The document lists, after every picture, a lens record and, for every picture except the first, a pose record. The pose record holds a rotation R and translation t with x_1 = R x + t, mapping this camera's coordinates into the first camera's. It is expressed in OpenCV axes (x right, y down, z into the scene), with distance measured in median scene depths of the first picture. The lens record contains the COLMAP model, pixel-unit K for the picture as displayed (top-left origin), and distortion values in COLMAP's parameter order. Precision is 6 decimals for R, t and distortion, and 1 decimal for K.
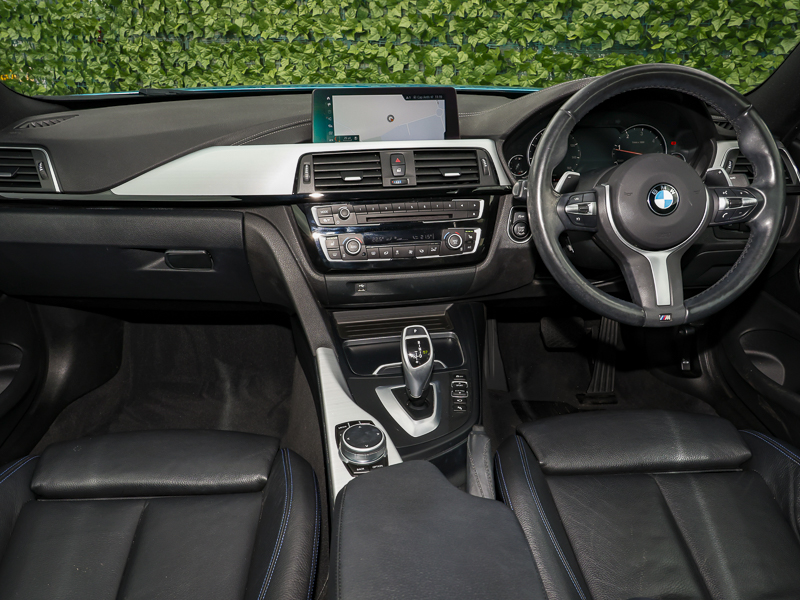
lens RADIAL K [[680.5, 0, 399.6], [0, 680.5, 297.4], [0, 0, 1]] dist [0.034173, -0.018715]
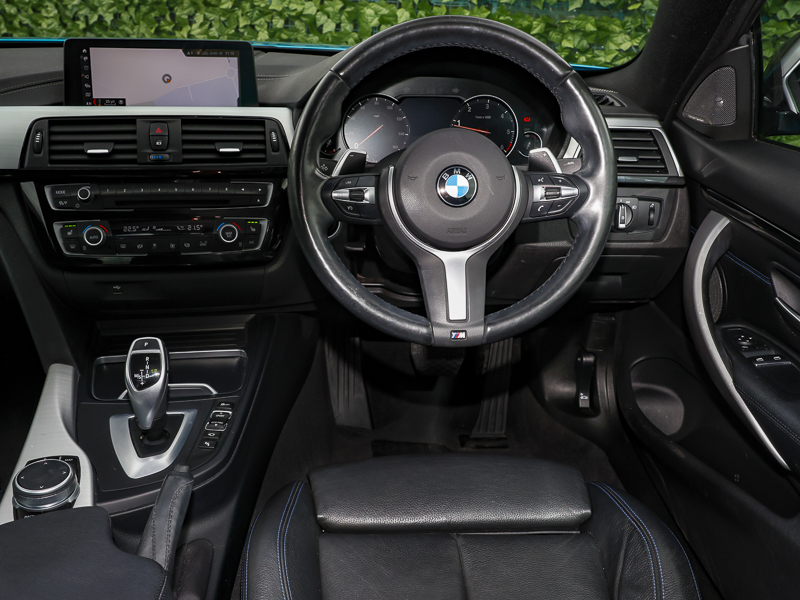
lens RADIAL K [[840.1, 0, 400.2], [0, 840.1, 304.7], [0, 0, 1]] dist [0.045795, 0.000000]
pose [[0.999549, 0.026178, -0.014724, 0.284656], [-0.026387, 0.999551, -0.014176, 0.008227], [0.014346, 0.014558, 0.999791, 0.021869]]
